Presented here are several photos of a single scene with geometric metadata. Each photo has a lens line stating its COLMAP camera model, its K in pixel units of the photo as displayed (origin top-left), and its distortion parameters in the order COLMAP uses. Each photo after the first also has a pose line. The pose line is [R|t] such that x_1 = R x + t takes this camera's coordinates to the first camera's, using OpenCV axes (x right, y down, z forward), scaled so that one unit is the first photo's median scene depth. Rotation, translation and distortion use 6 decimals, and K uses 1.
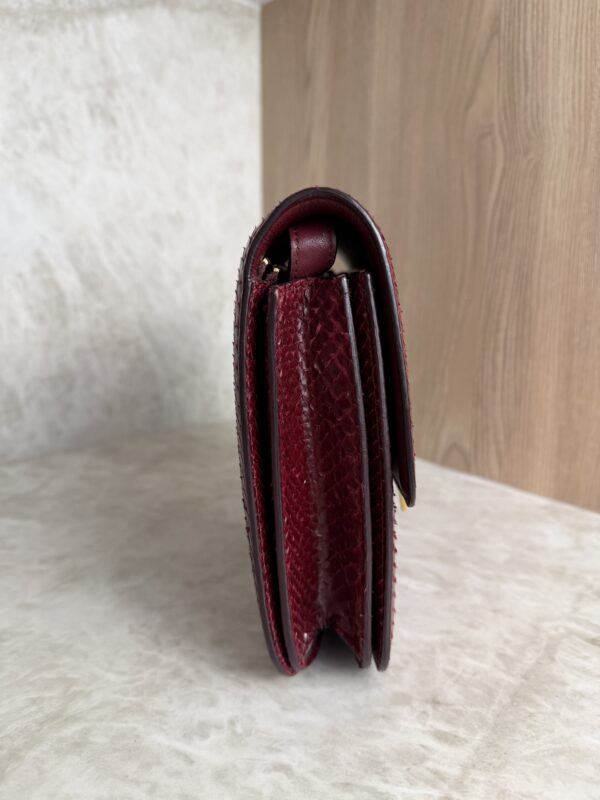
lens RADIAL K [[595.8, 0, 301.6], [0, 595.8, 399.5], [0, 0, 1]] dist [-0.047279, 0.013182]
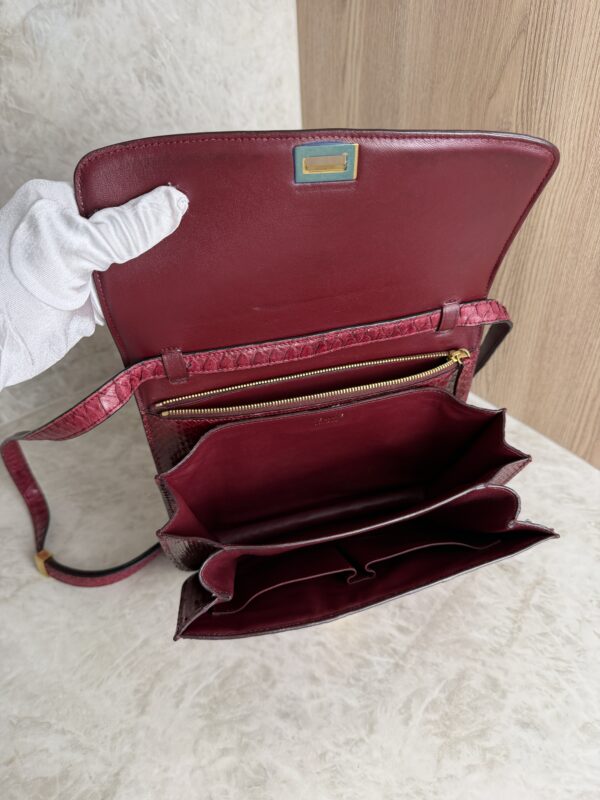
lens RADIAL K [[583.5, 0, 295.9], [0, 583.5, 401.5], [0, 0, 1]] dist [-0.024853, 0.004763]
pose [[0.995442, 0.002992, -0.095319, 0.036239], [0.041050, 0.888723, 0.456603, -0.549810], [0.086078, -0.458435, 0.884550, -0.230644]]
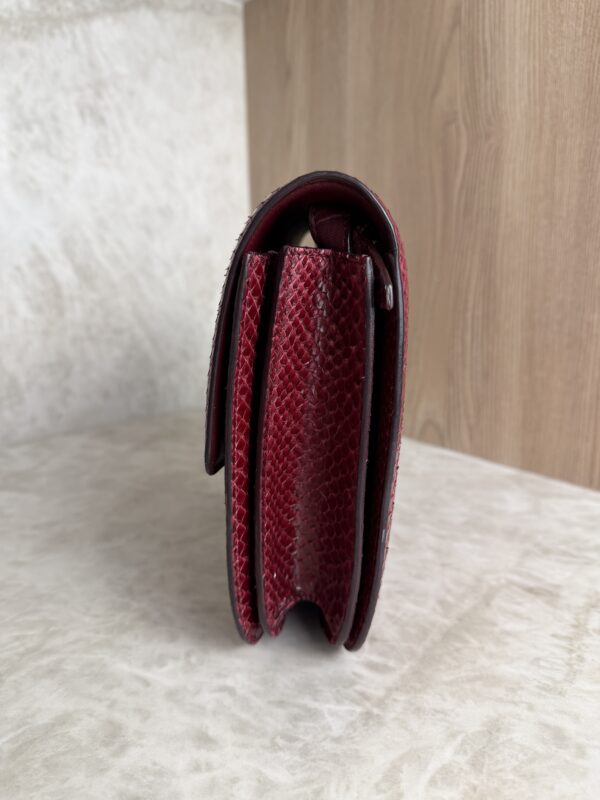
lens RADIAL K [[594.6, 0, 298.2], [0, 594.6, 400.7], [0, 0, 1]] dist [-0.046034, 0.011287]
pose [[0.999283, -0.016814, -0.033915, 0.075291], [0.017311, 0.999746, 0.014420, 0.026972], [0.033664, -0.014996, 0.999321, -0.062390]]
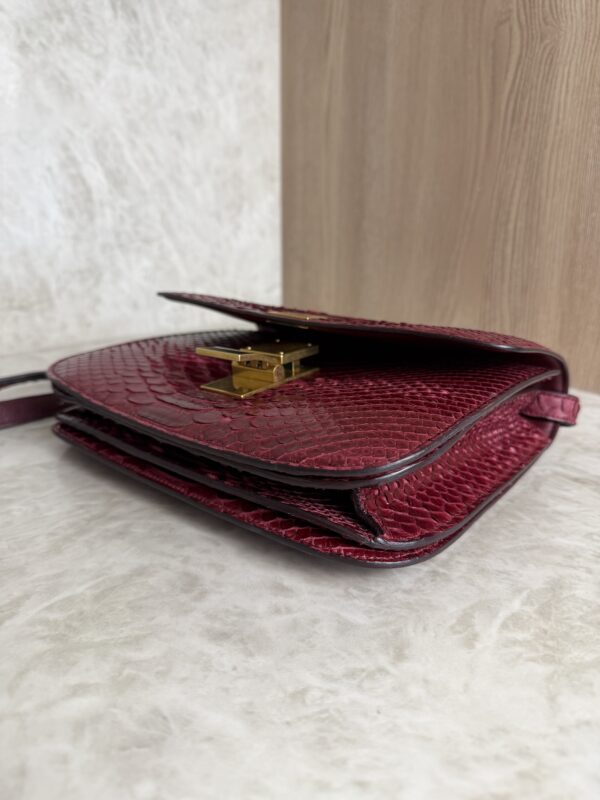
lens RADIAL K [[592.2, 0, 302.0], [0, 592.2, 400.0], [0, 0, 1]] dist [-0.042638, 0.009332]
pose [[0.999527, 0.013571, -0.027592, 0.004871], [-0.010582, 0.994338, 0.105734, 0.099746], [0.028871, -0.105392, 0.994012, -0.070602]]
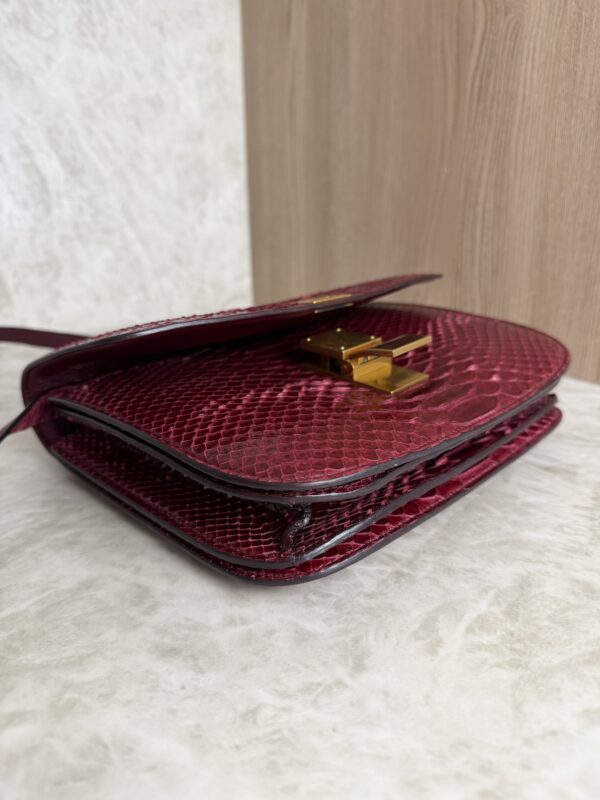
lens RADIAL K [[595.8, 0, 301.6], [0, 595.8, 399.5], [0, 0, 1]] dist [-0.047279, 0.013182]
pose [[0.999881, -0.015380, 0.001139, 0.030564], [0.015116, 0.992016, 0.125201, 0.094865], [-0.003055, -0.125169, 0.992131, -0.042925]]
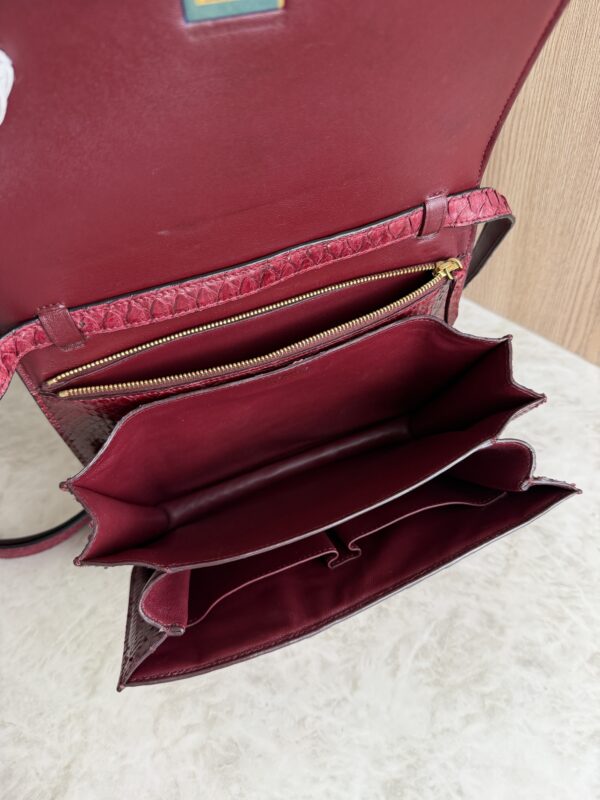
lens RADIAL K [[589.1, 0, 301.5], [0, 589.1, 393.6], [0, 0, 1]] dist [-0.034742, 0.009948]
pose [[0.995129, -0.077063, -0.061473, 0.076784], [0.098385, 0.815369, 0.570521, -0.465351], [0.006157, -0.573790, 0.818979, -0.078528]]
